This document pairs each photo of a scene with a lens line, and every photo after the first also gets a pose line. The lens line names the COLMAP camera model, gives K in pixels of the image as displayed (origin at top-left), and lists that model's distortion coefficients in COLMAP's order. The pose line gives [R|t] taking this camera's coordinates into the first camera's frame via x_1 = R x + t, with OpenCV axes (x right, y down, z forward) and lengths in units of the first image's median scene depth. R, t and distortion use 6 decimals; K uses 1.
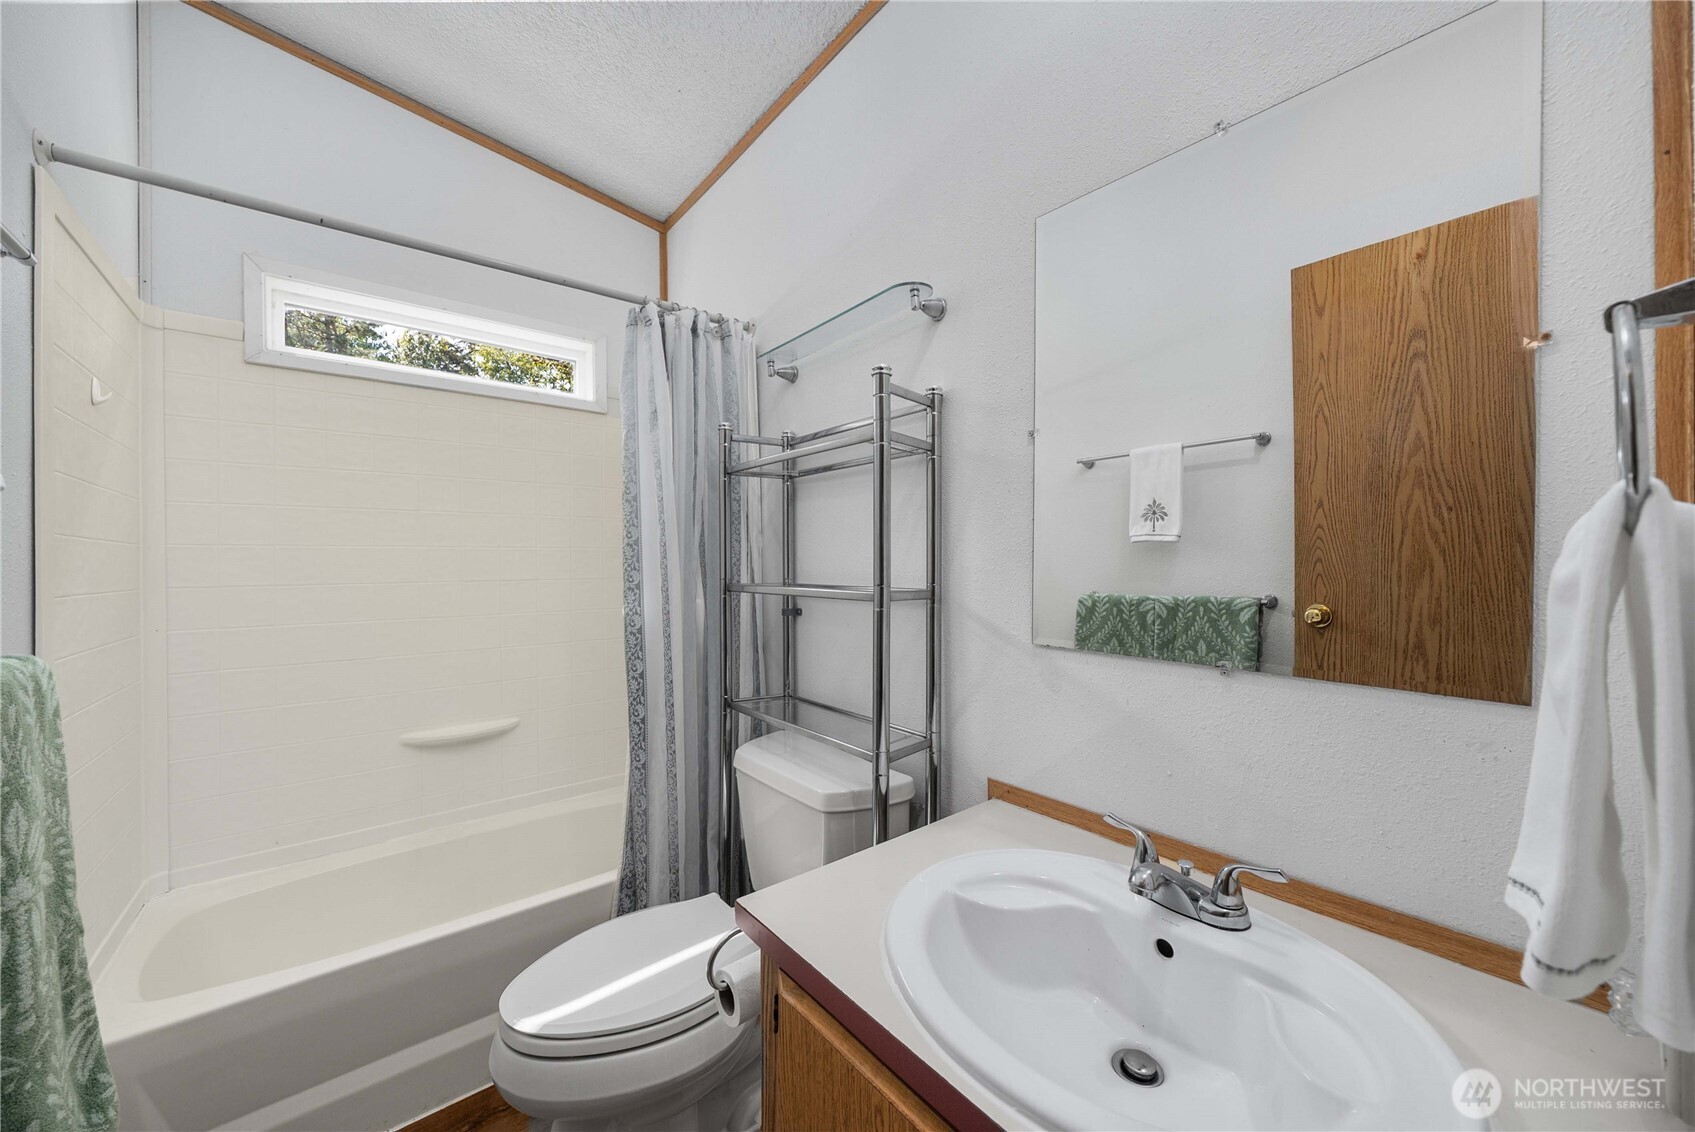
lens RADIAL K [[599.6, 0, 848.7], [0, 599.6, 564.0], [0, 0, 1]] dist [-0.002784, -0.000171]
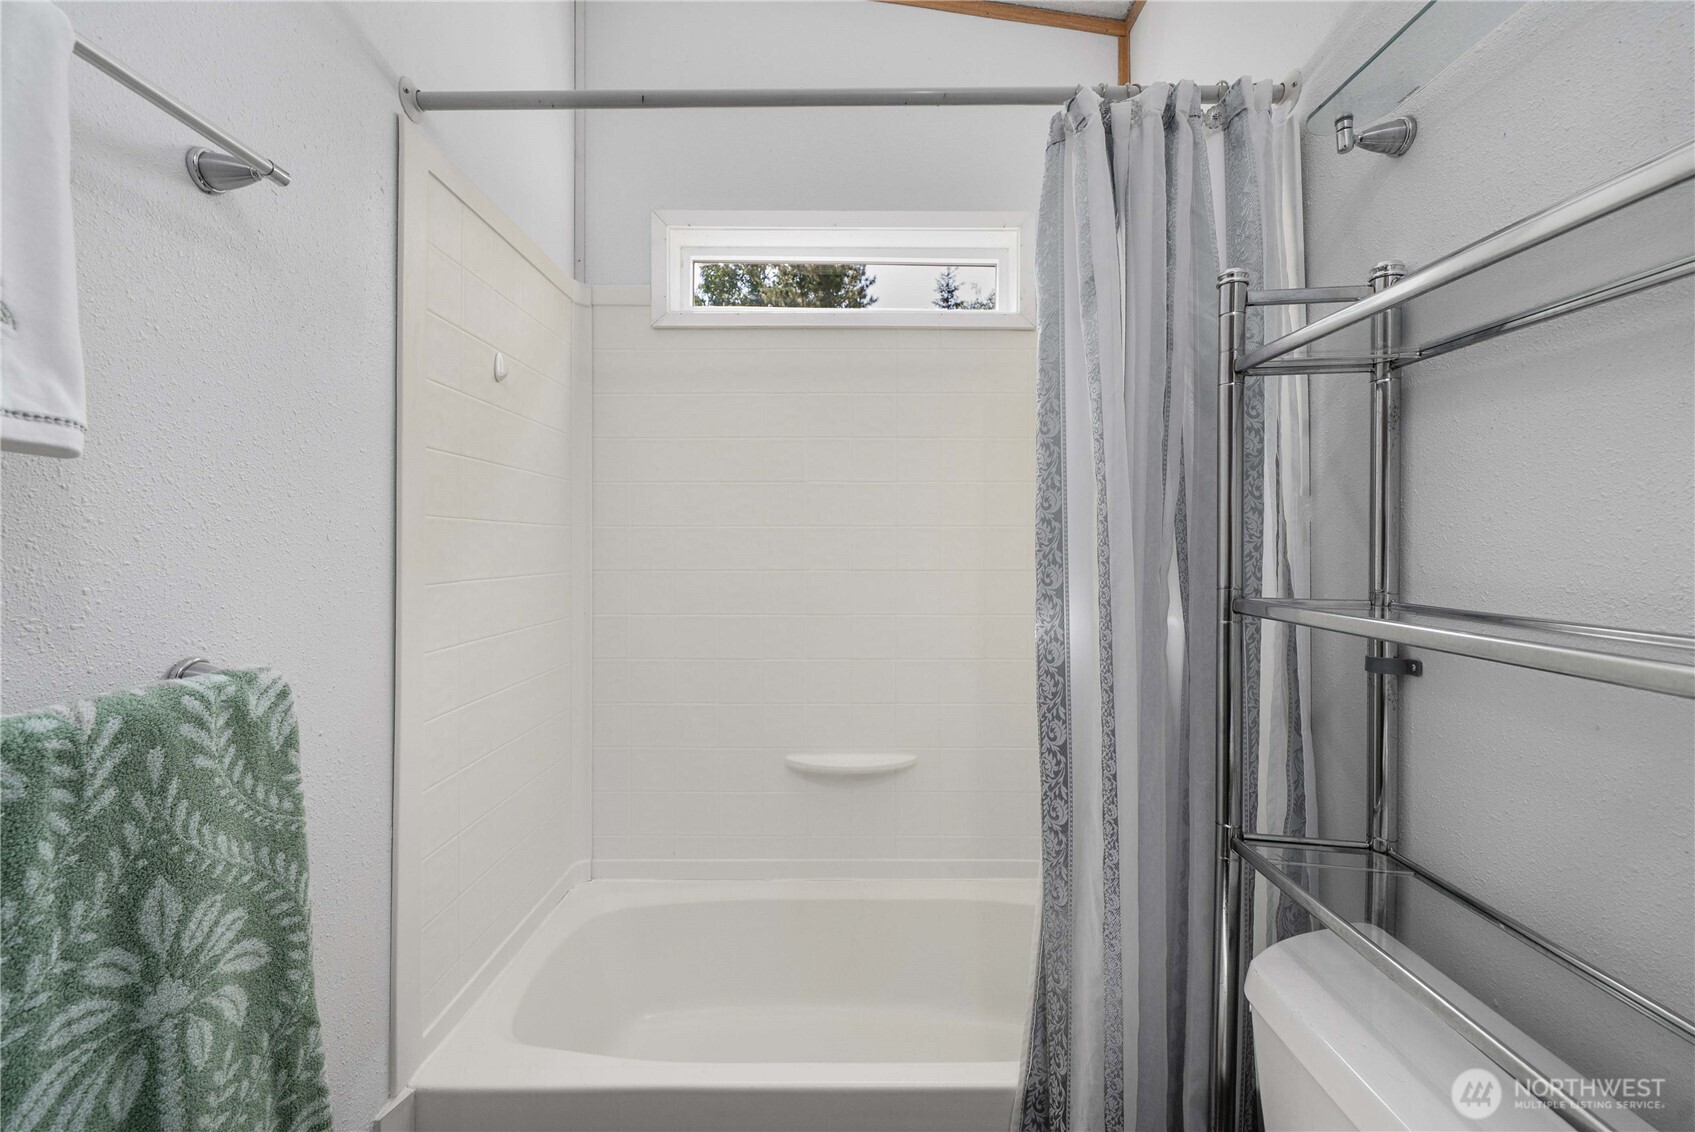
lens RADIAL K [[694.1, 0, 853.5], [0, 694.1, 543.8], [0, 0, 1]] dist [-0.001905, 0.000242]
pose [[0.769842, 0.009826, -0.638159, -0.078622], [-0.008782, 0.999950, 0.004802, -0.010842], [0.638175, 0.001907, 0.769889, 0.357361]]
